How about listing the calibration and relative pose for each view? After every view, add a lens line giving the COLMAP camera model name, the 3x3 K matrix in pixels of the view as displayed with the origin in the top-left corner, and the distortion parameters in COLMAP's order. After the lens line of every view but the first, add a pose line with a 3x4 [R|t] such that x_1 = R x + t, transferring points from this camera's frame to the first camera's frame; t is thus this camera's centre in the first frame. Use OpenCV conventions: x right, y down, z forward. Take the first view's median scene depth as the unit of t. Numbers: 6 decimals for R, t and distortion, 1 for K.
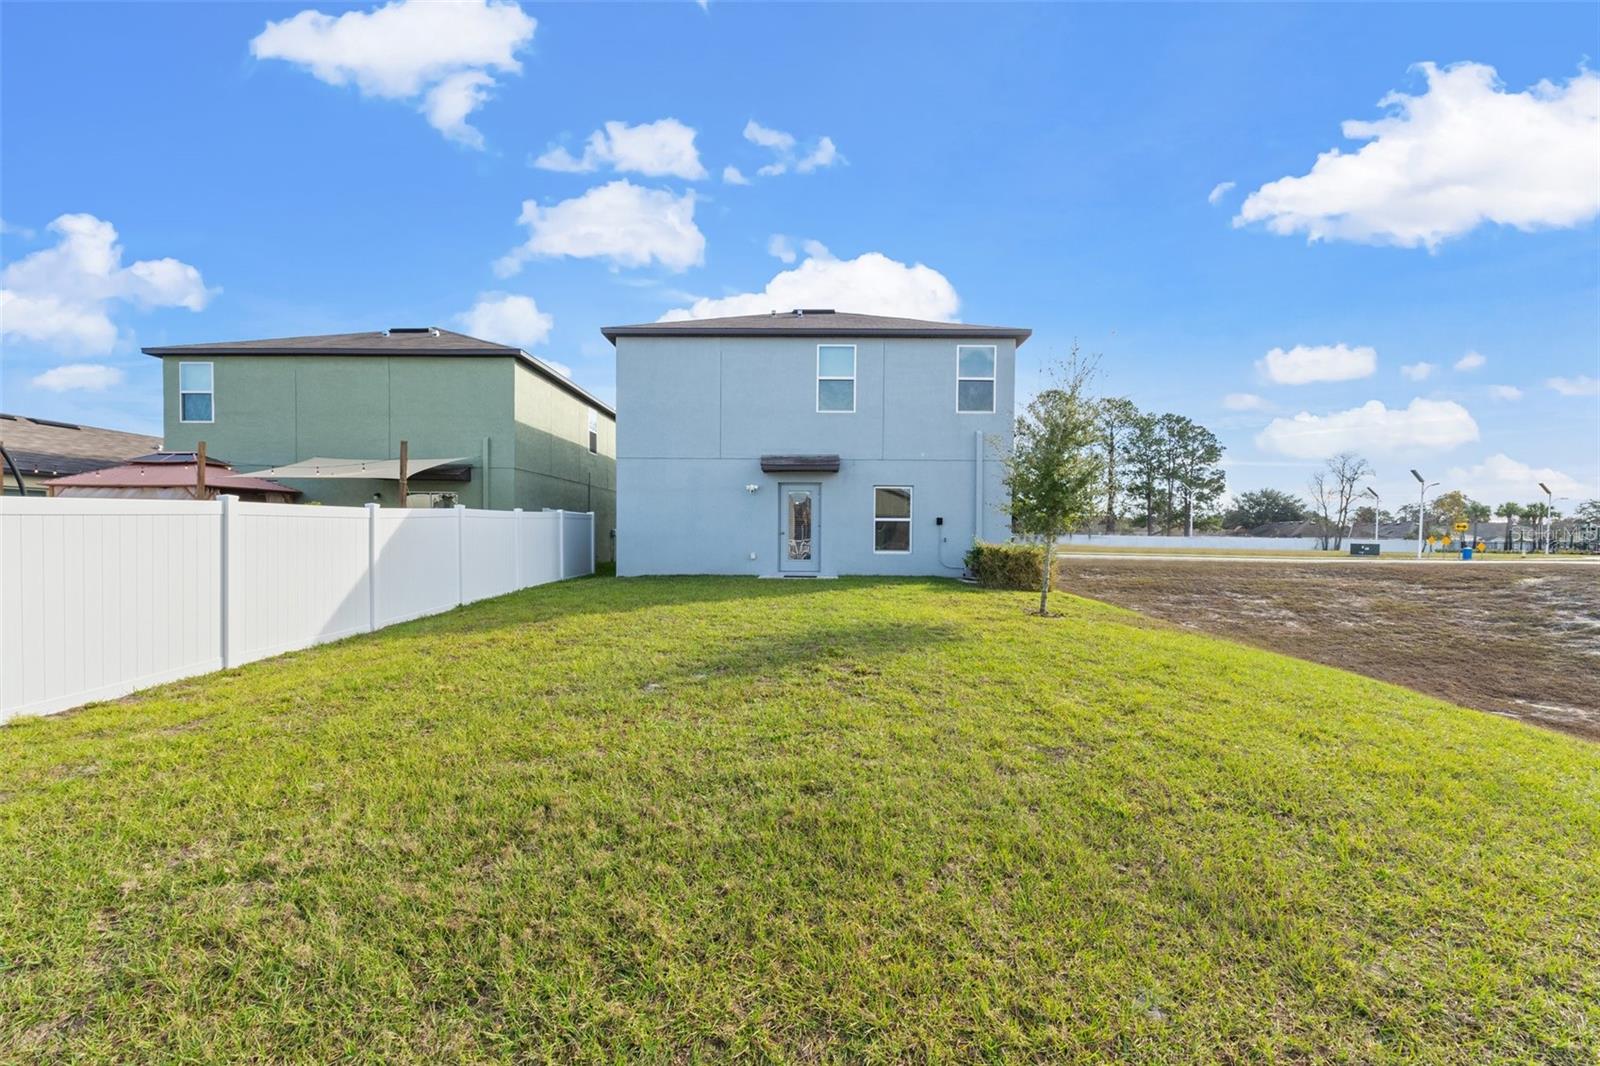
lens RADIAL K [[683.1, 0, 799.6], [0, 683.1, 536.9], [0, 0, 1]] dist [-0.005537, -0.000541]
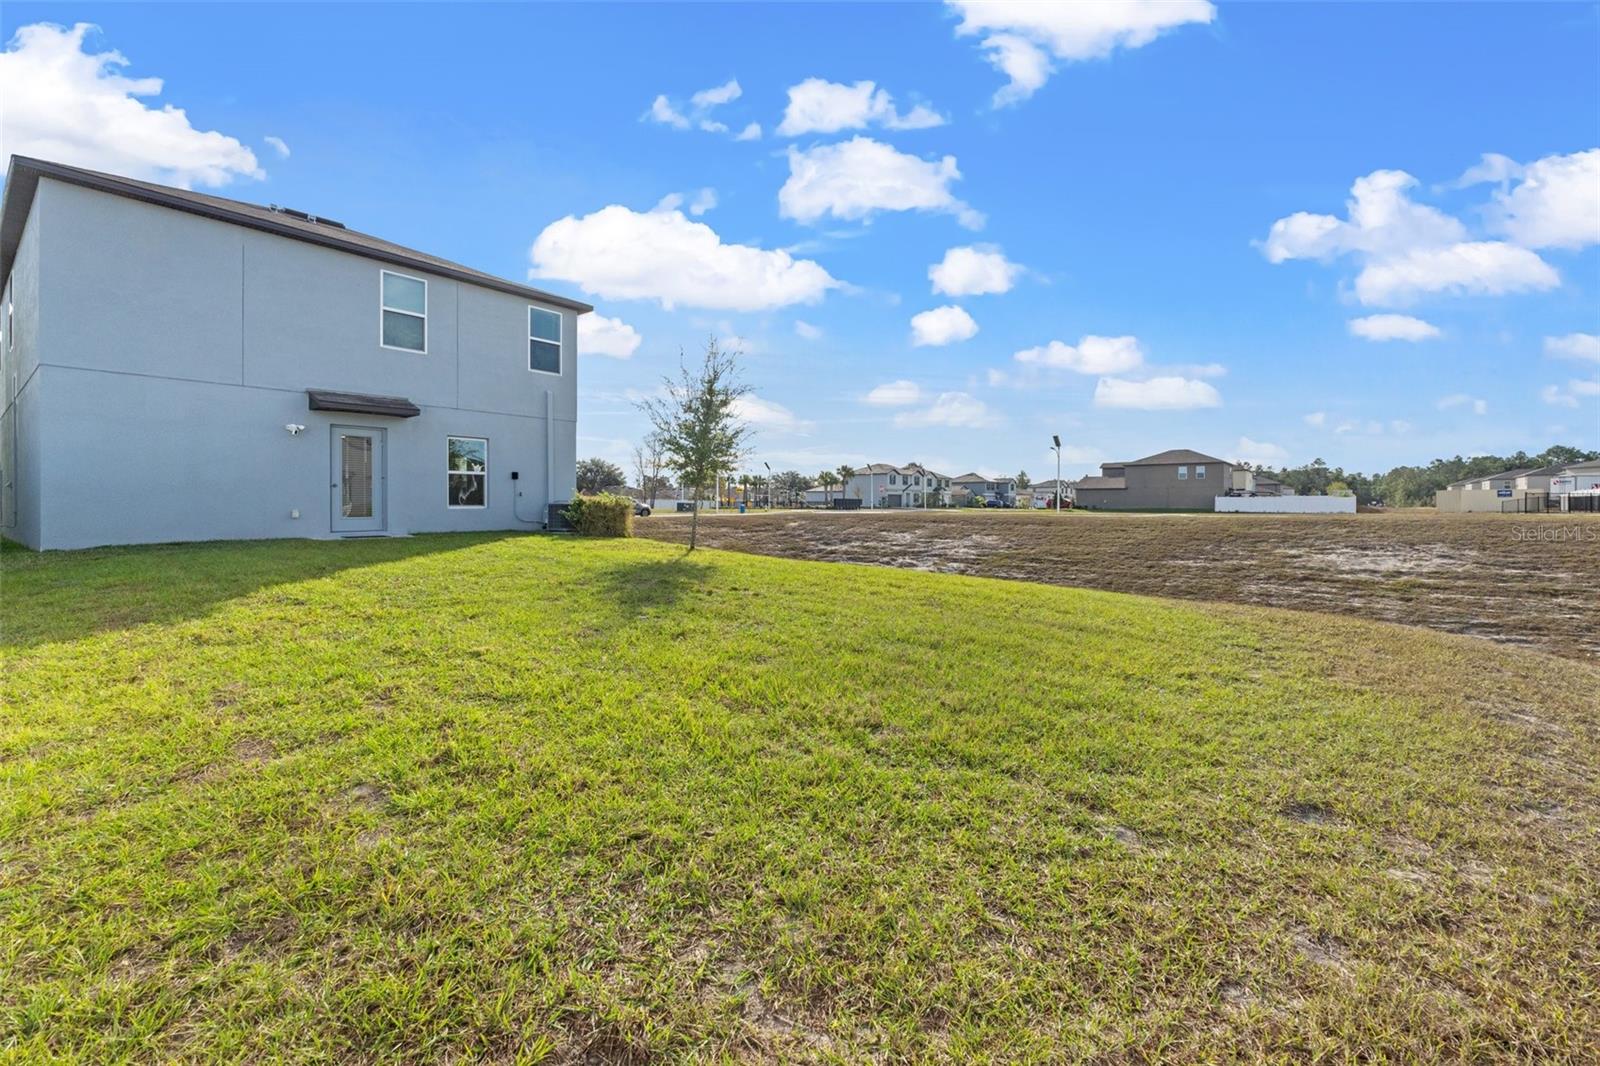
lens RADIAL K [[683.1, 0, 790.2], [0, 683.1, 492.6], [0, 0, 1]] dist [-0.005537, -0.000541]
pose [[0.616279, 0.006159, 0.787504, -0.334244], [0.002184, 0.999952, -0.009531, 0.012253], [-0.787525, 0.007594, 0.616236, 0.057665]]
